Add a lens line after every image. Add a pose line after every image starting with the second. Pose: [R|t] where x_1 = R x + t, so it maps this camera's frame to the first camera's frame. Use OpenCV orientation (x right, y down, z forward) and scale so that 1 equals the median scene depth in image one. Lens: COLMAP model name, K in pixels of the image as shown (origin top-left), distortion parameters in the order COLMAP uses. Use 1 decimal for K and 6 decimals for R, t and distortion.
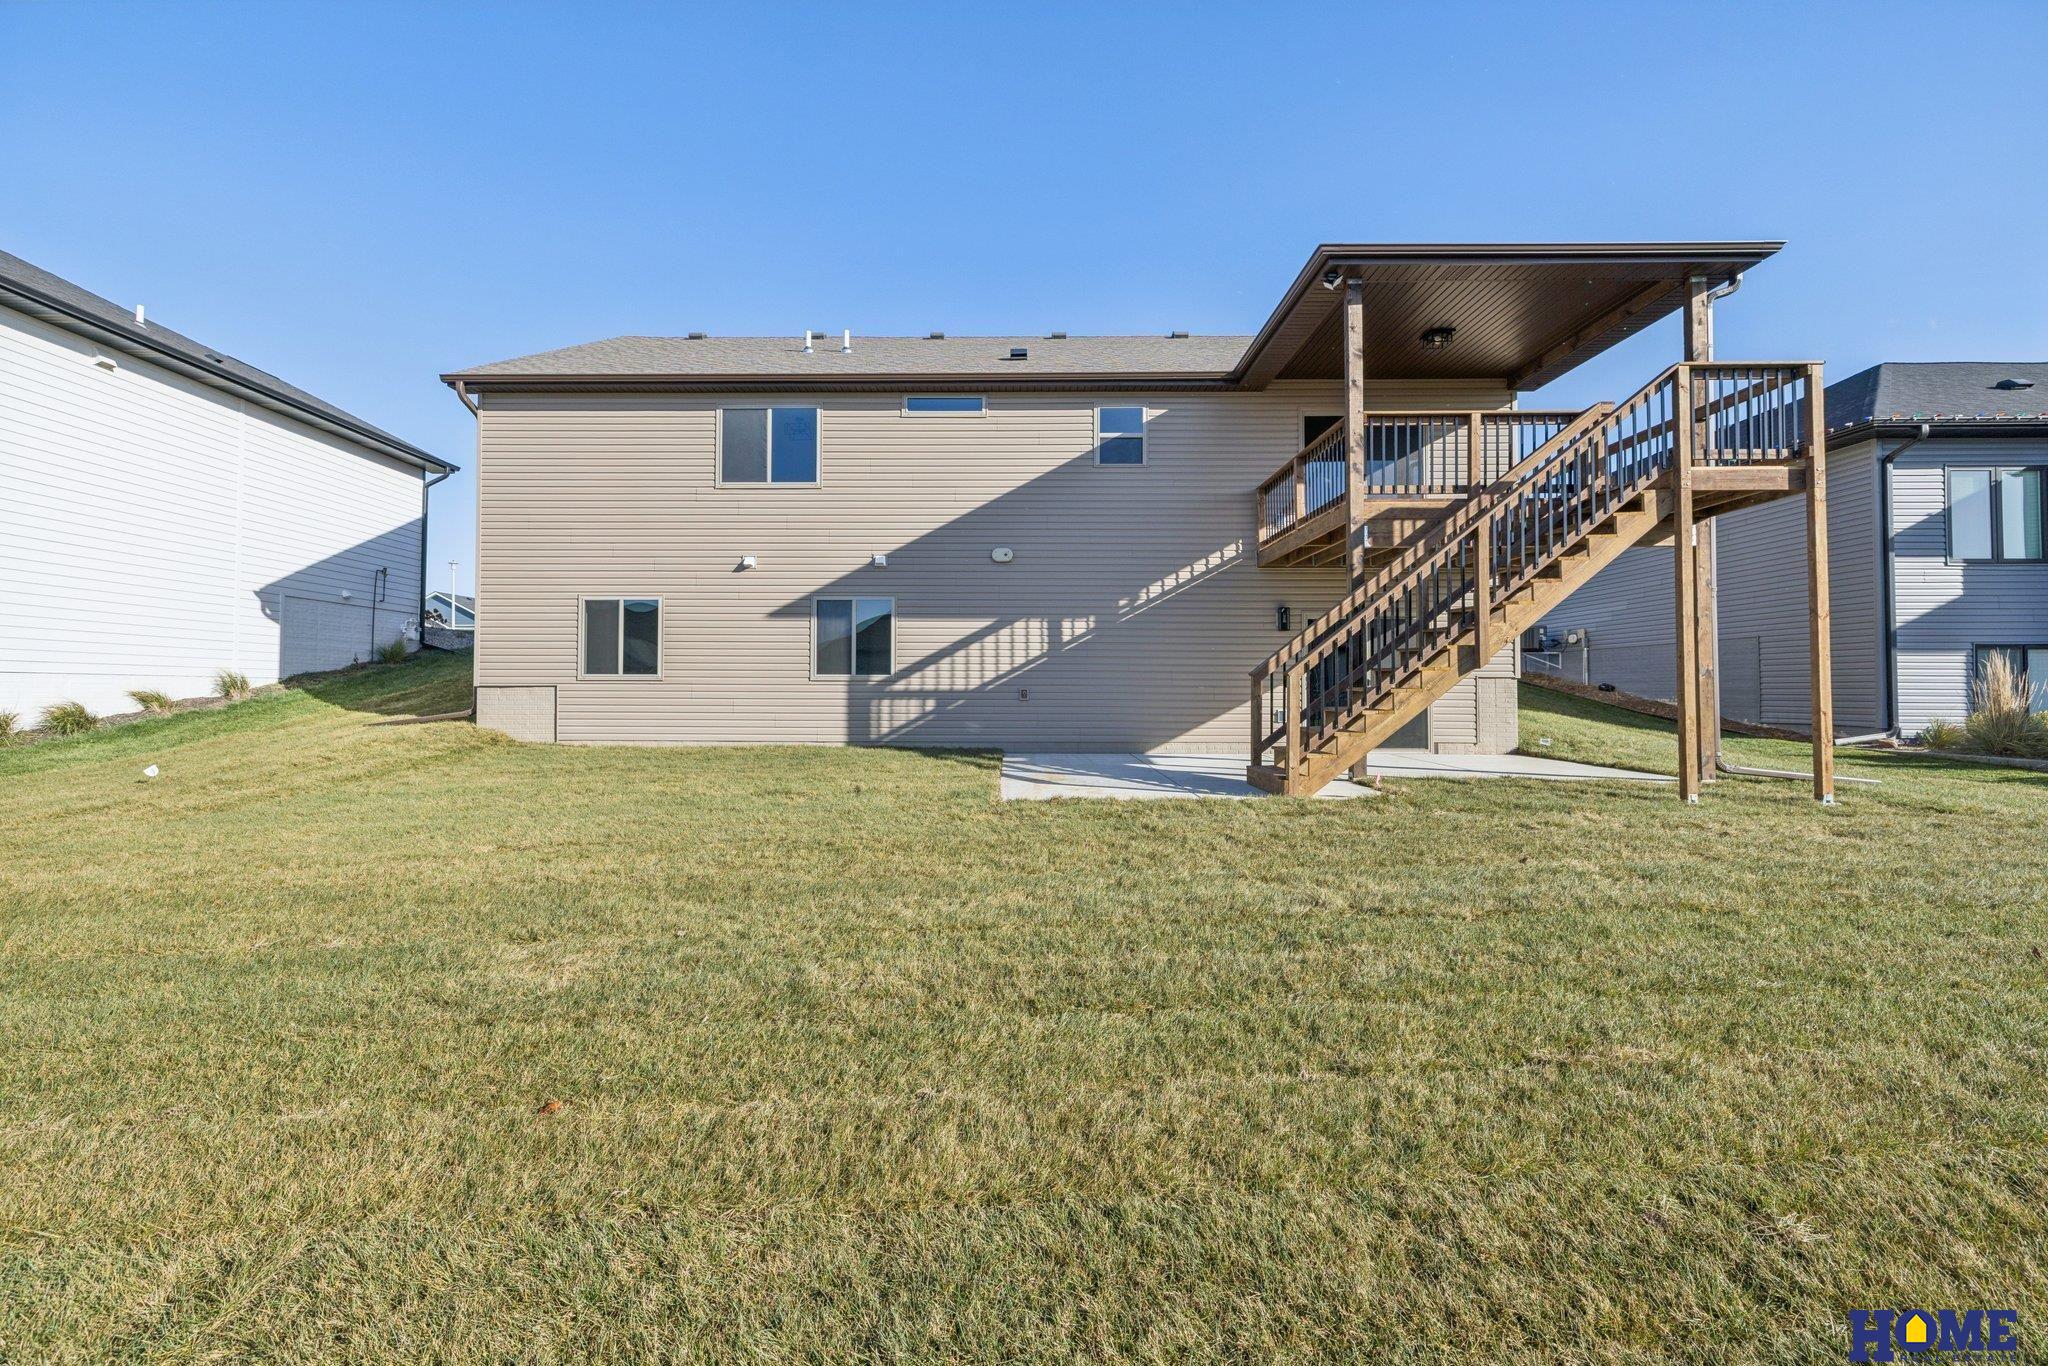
lens RADIAL K [[857.7, 0, 1022.1], [0, 857.7, 668.2], [0, 0, 1]] dist [0.001673, -0.000708]
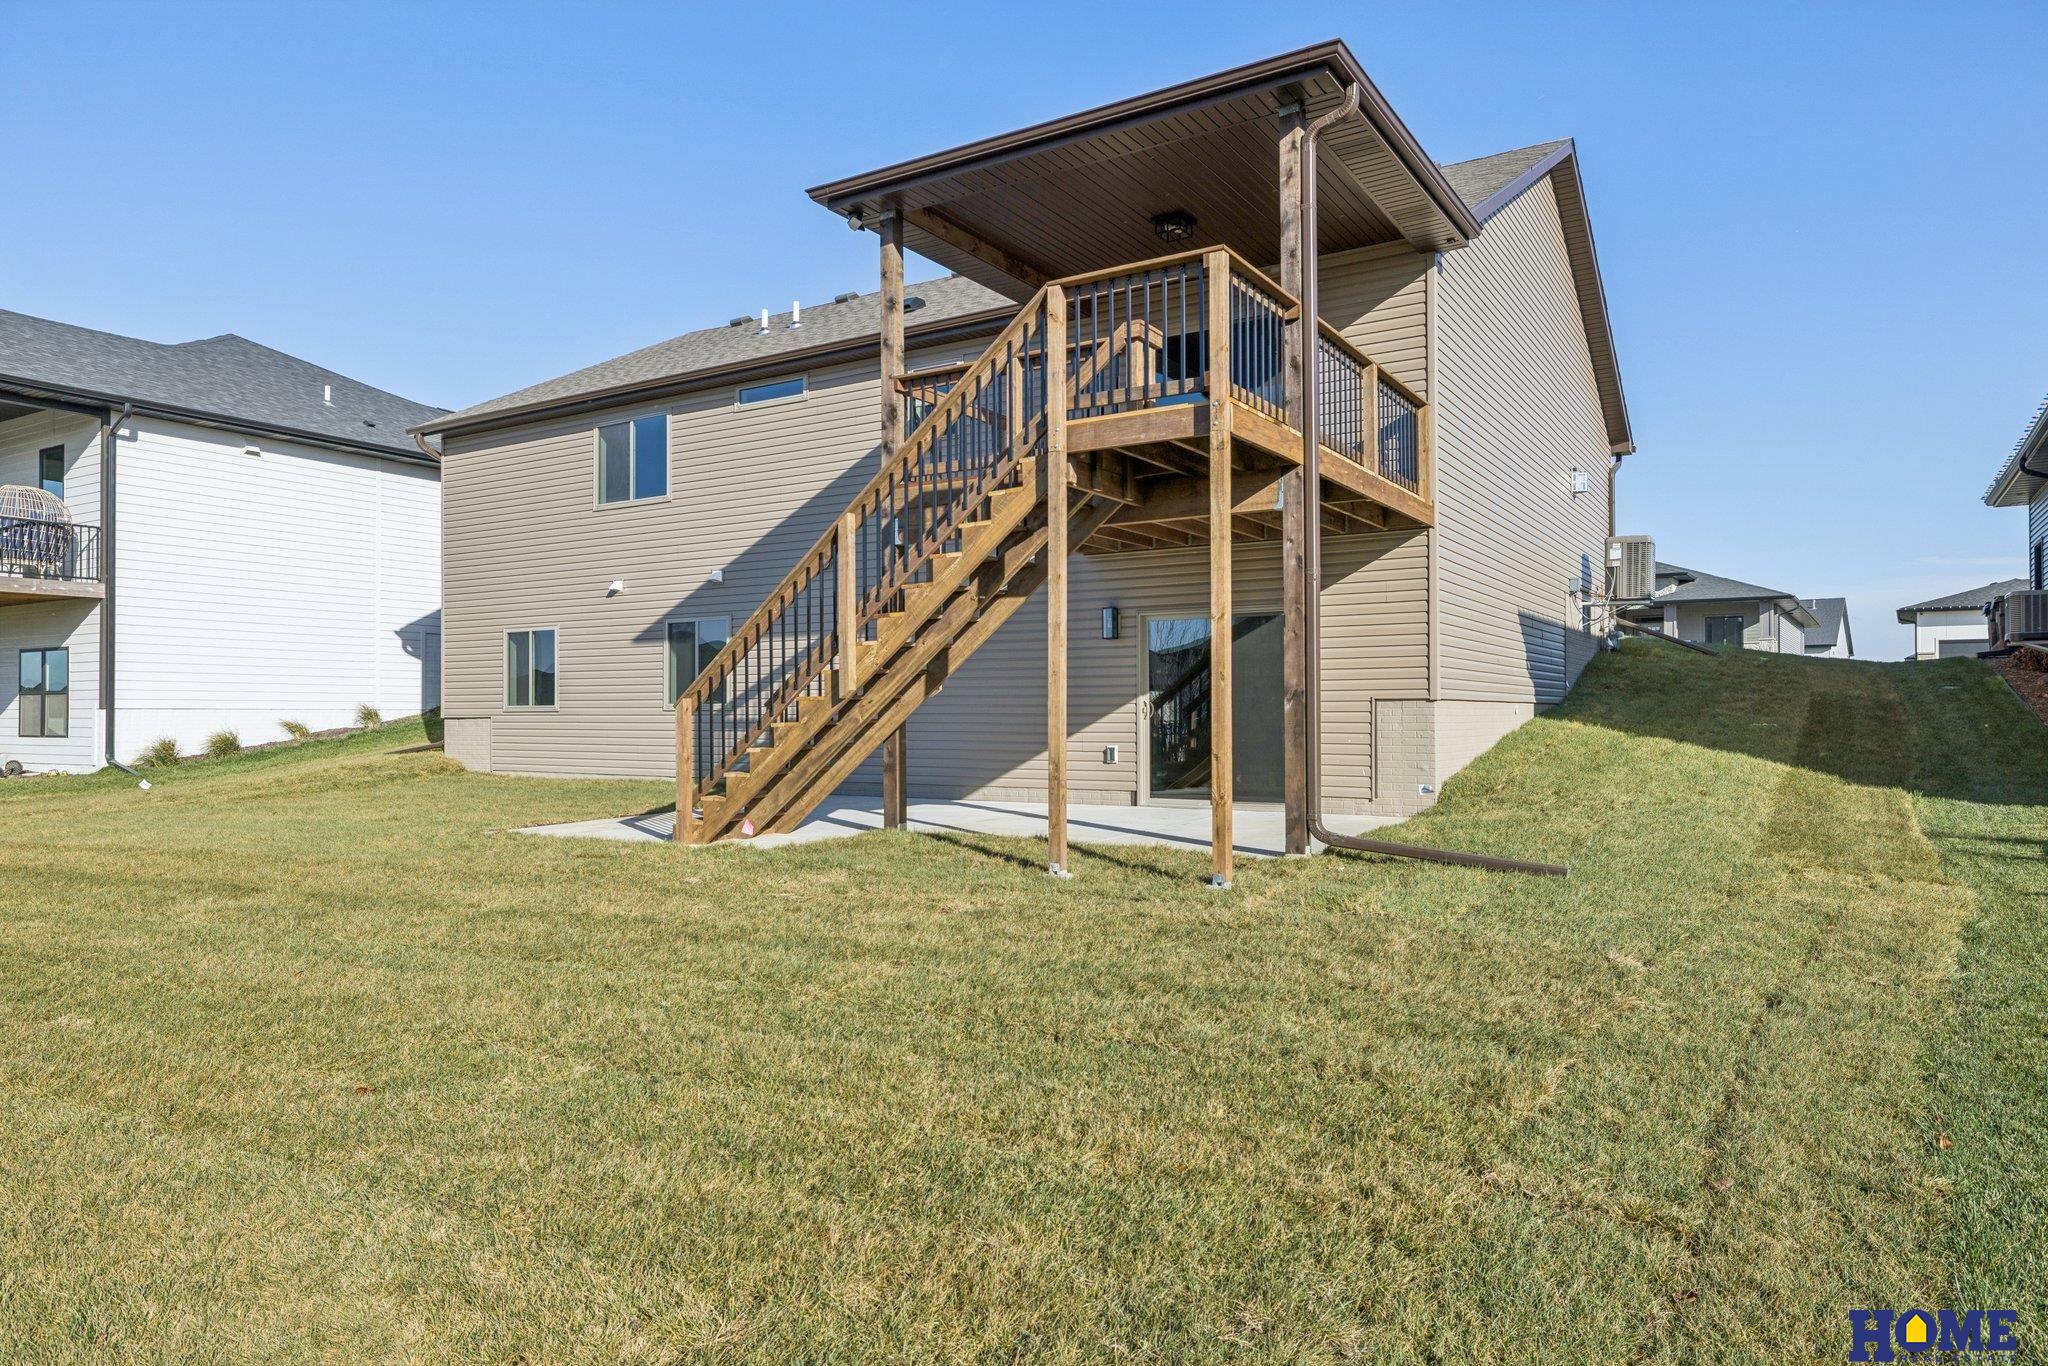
lens RADIAL K [[1301.7, 0, 1023.0], [0, 1301.7, 694.2], [0, 0, 1]] dist [0.003601, 0.000827]
pose [[0.846471, -0.011880, -0.532303, 0.825656], [0.017149, 0.999841, 0.004956, -0.003549], [0.532159, -0.013323, 0.846539, 0.017453]]
